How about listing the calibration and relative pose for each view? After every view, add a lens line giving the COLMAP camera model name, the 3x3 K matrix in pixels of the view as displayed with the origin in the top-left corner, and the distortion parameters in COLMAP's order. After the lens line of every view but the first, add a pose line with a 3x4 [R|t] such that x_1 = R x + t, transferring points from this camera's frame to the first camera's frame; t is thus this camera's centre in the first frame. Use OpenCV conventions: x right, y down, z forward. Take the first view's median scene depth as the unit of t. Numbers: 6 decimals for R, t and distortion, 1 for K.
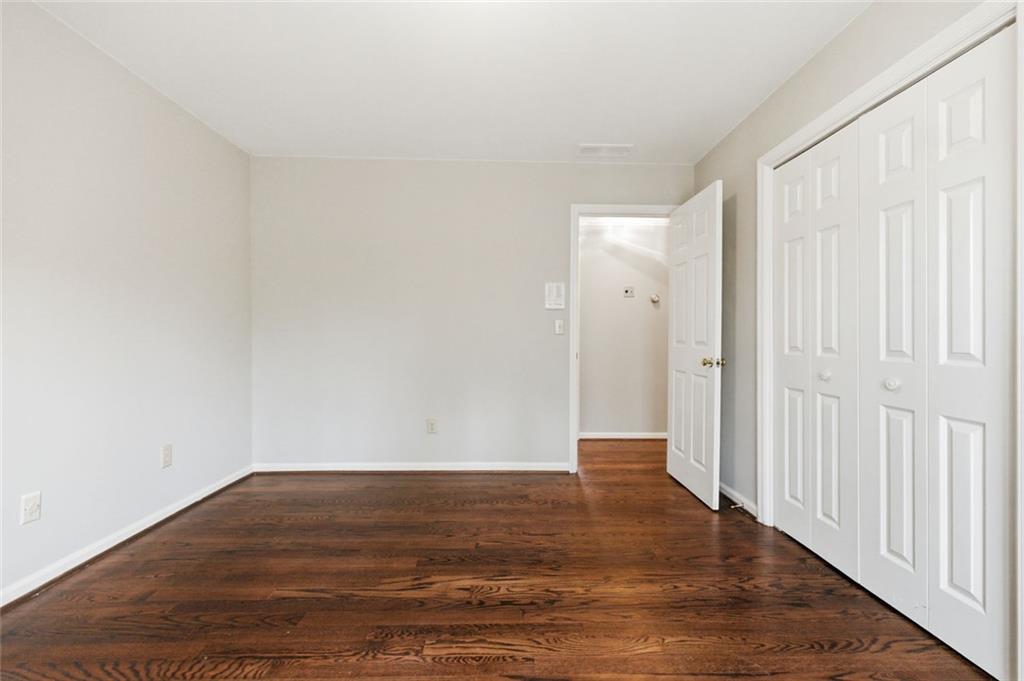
lens RADIAL K [[440.5, 0, 512.0], [0, 440.5, 336.0], [0, 0, 1]] dist [0.010365, -0.002003]
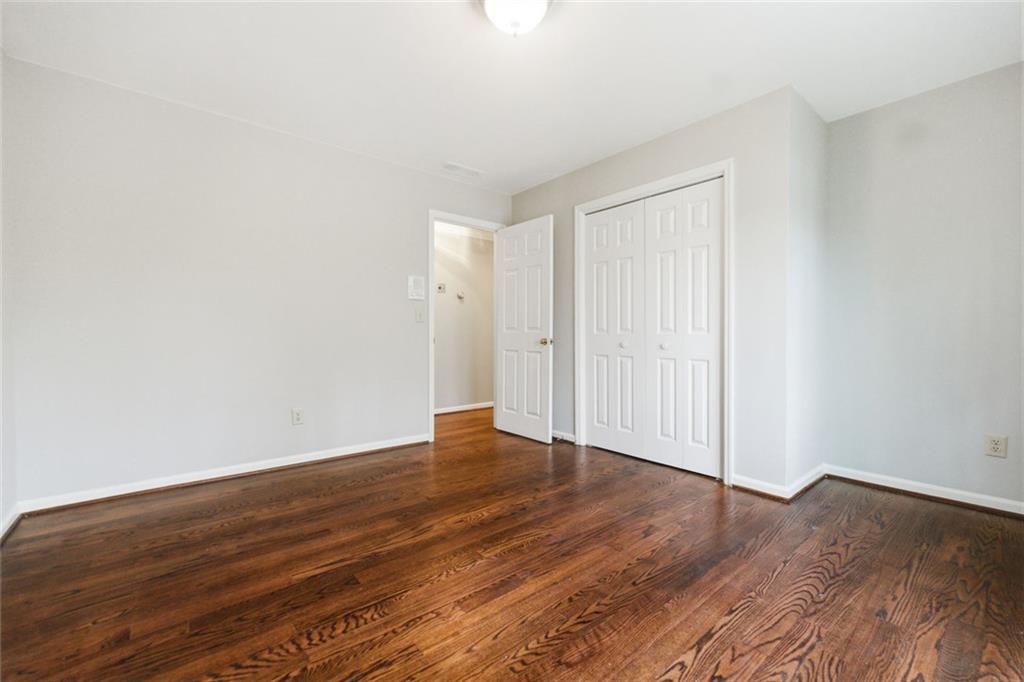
lens RADIAL K [[440.5, 0, 501.1], [0, 440.5, 337.8], [0, 0, 1]] dist [0.010365, -0.002003]
pose [[0.782555, -0.008461, 0.622523, -0.602117], [0.003532, 0.999952, 0.009151, 0.038010], [-0.622571, -0.004963, 0.782548, -0.025947]]
